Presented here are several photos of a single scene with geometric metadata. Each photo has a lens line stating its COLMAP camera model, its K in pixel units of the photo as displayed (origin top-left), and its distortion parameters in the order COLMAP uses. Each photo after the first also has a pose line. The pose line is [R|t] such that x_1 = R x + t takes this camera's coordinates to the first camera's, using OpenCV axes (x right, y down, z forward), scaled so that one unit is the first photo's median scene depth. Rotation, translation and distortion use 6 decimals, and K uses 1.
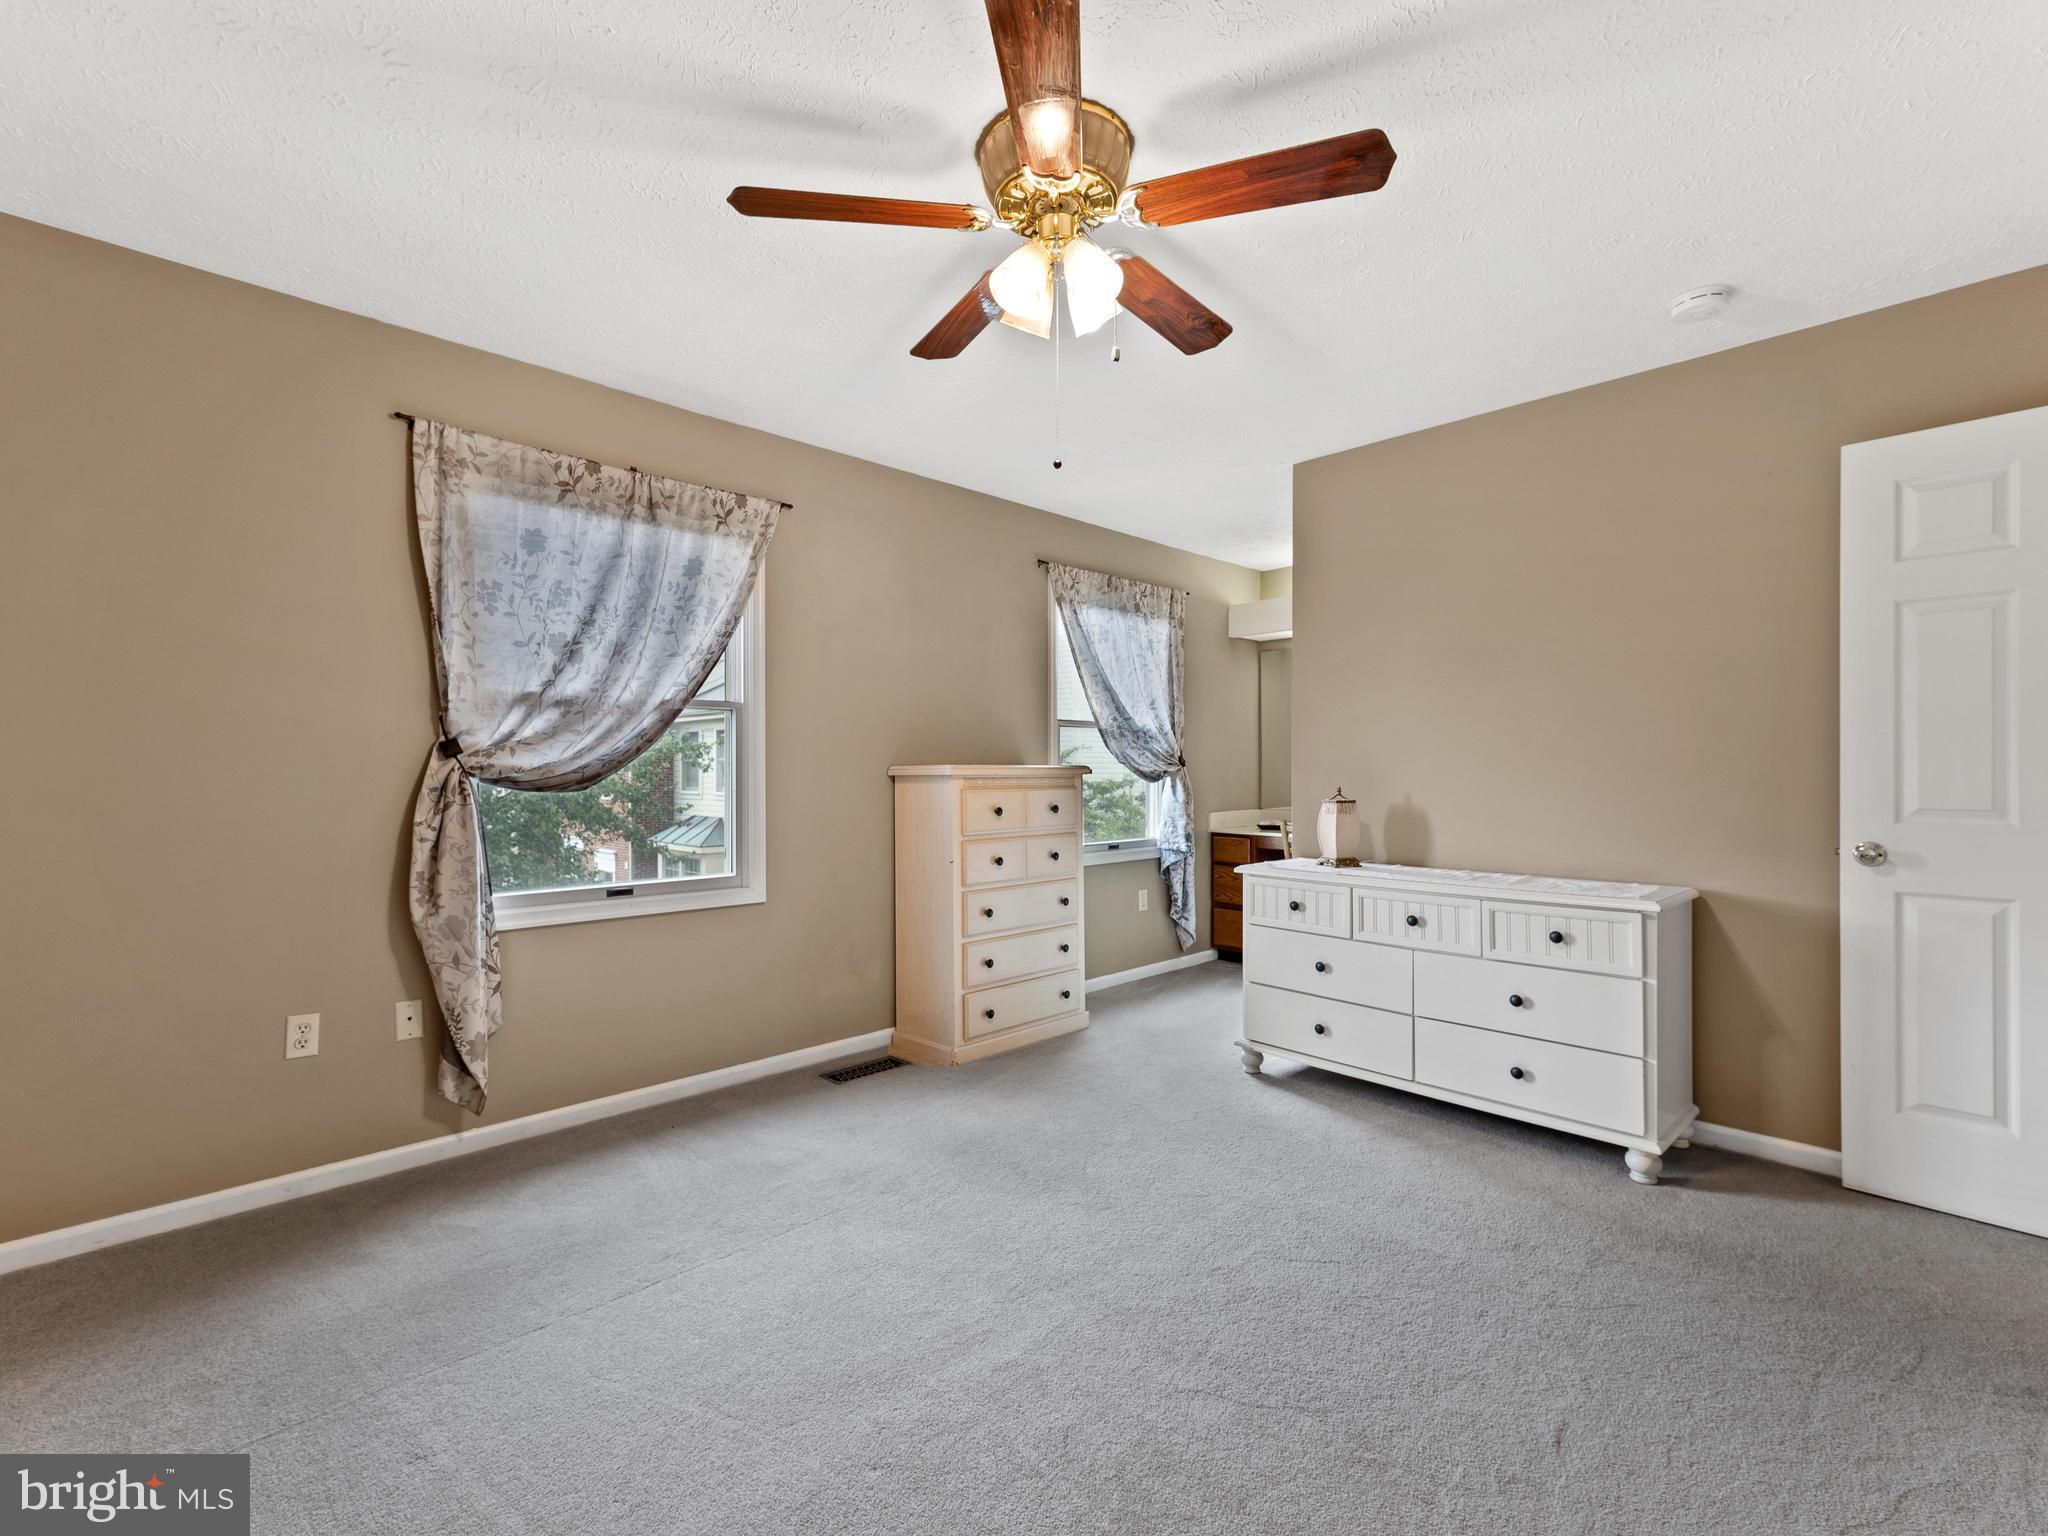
lens RADIAL K [[937.3, 0, 1013.8], [0, 937.3, 772.8], [0, 0, 1]] dist [-0.001142, -0.000275]
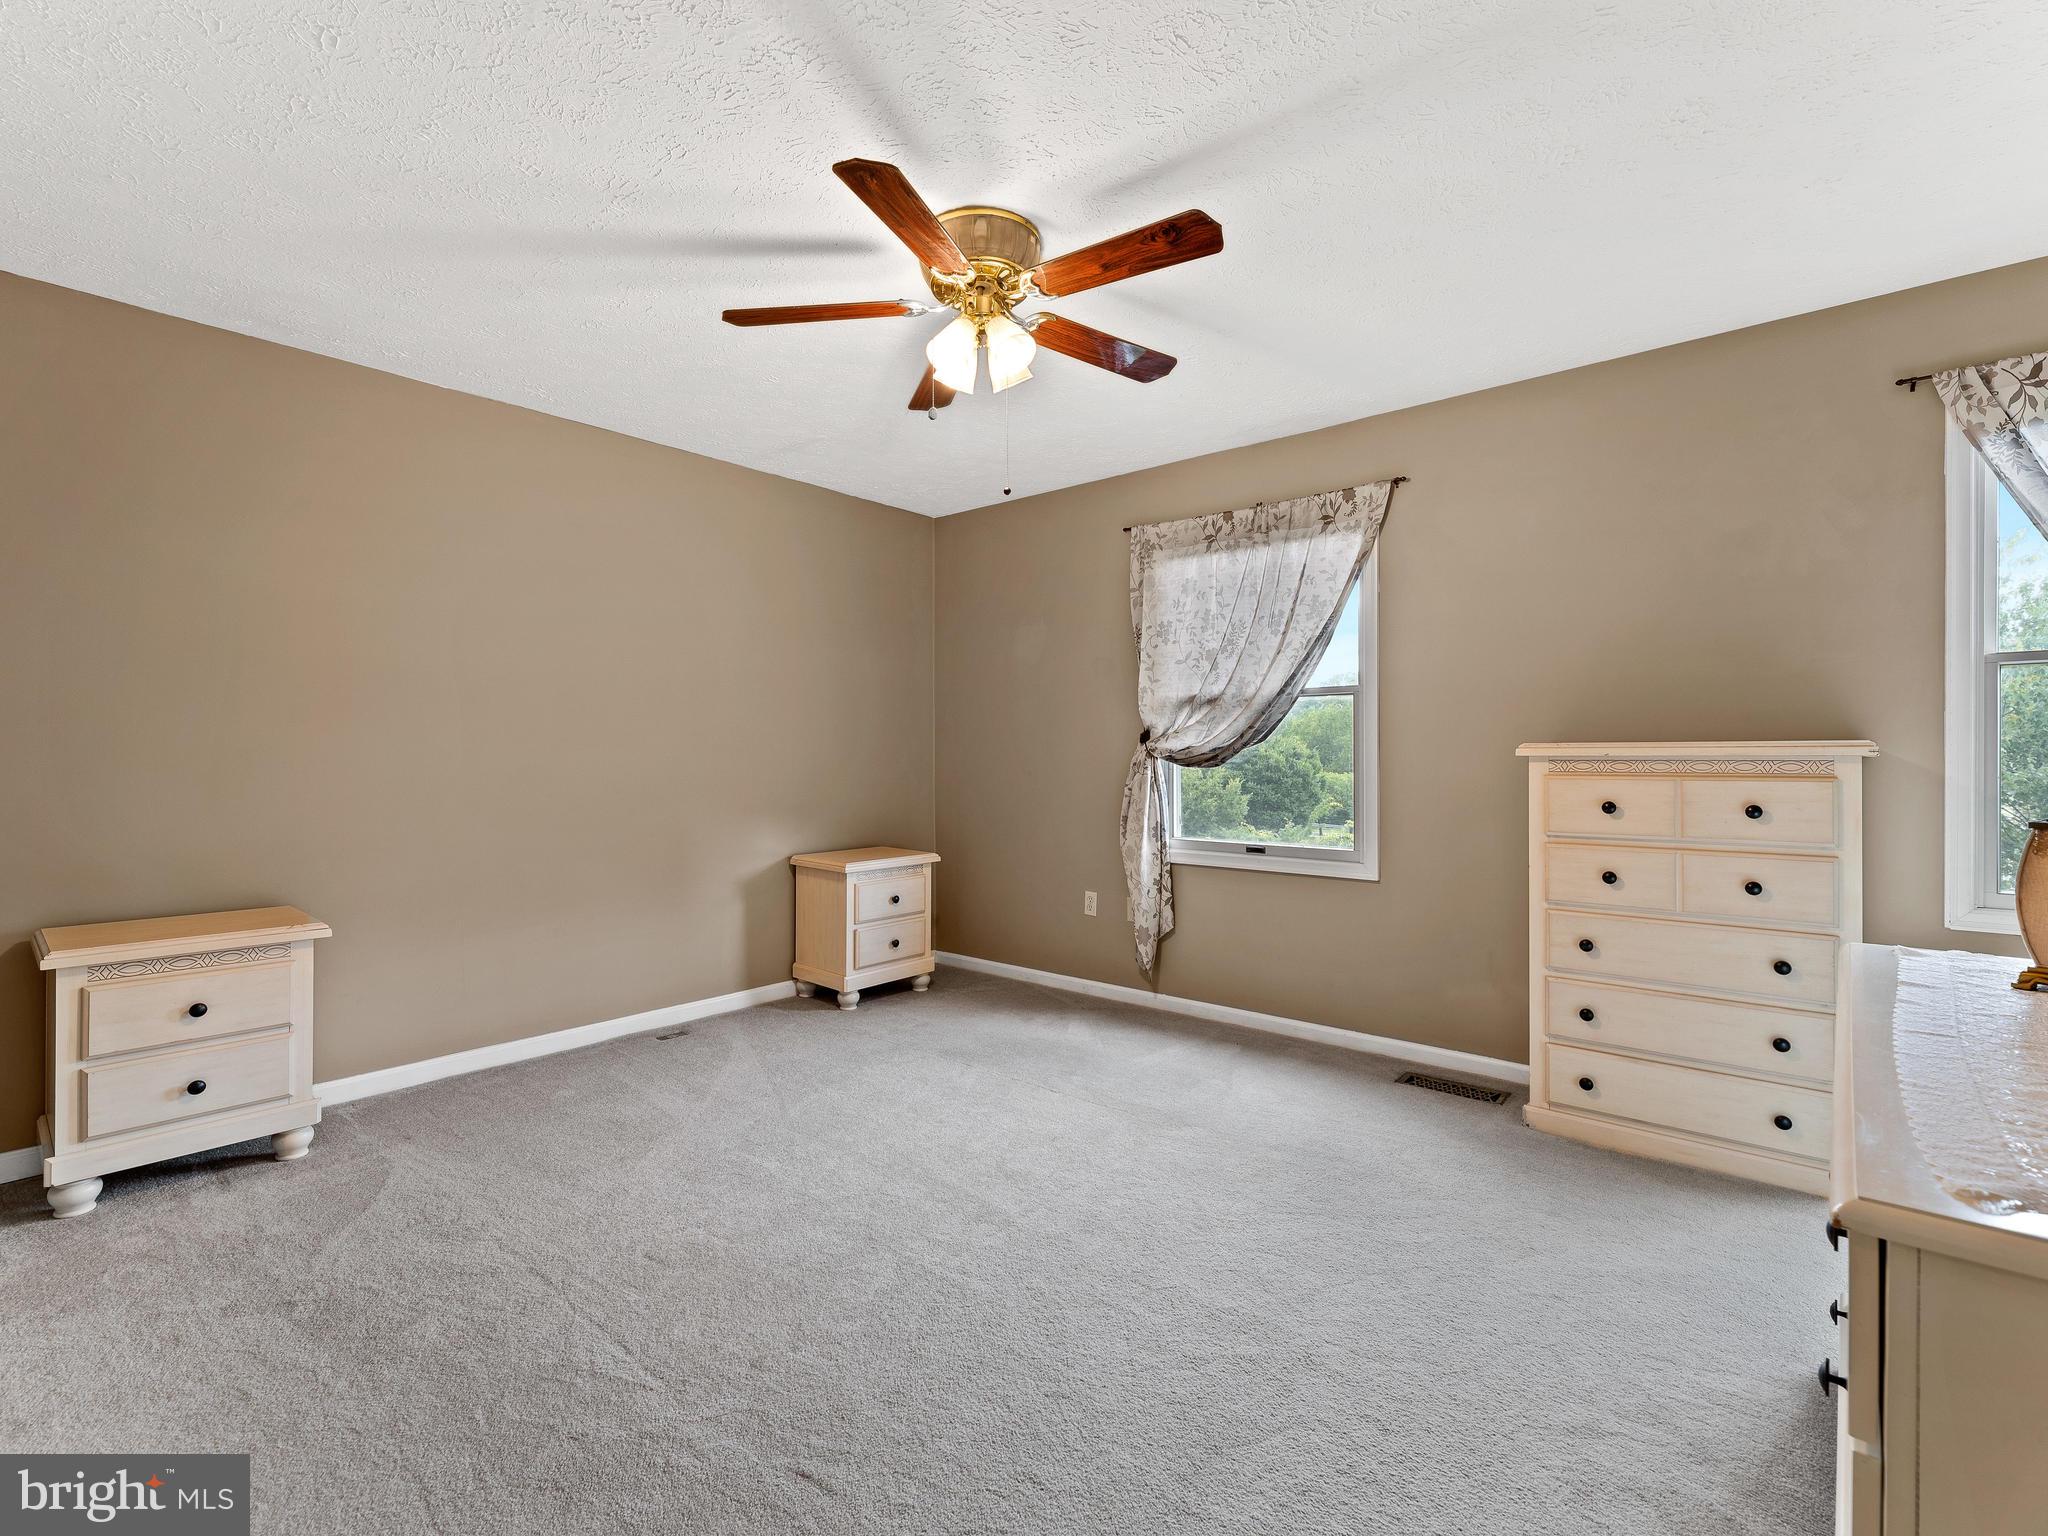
lens RADIAL K [[937.3, 0, 1020.3], [0, 937.3, 759.5], [0, 0, 1]] dist [-0.001142, -0.000275]
pose [[0.072614, 0.005938, -0.997342, 0.849741], [-0.000789, 0.999982, 0.005896, 0.001299], [0.997360, 0.000359, 0.072617, 0.645803]]
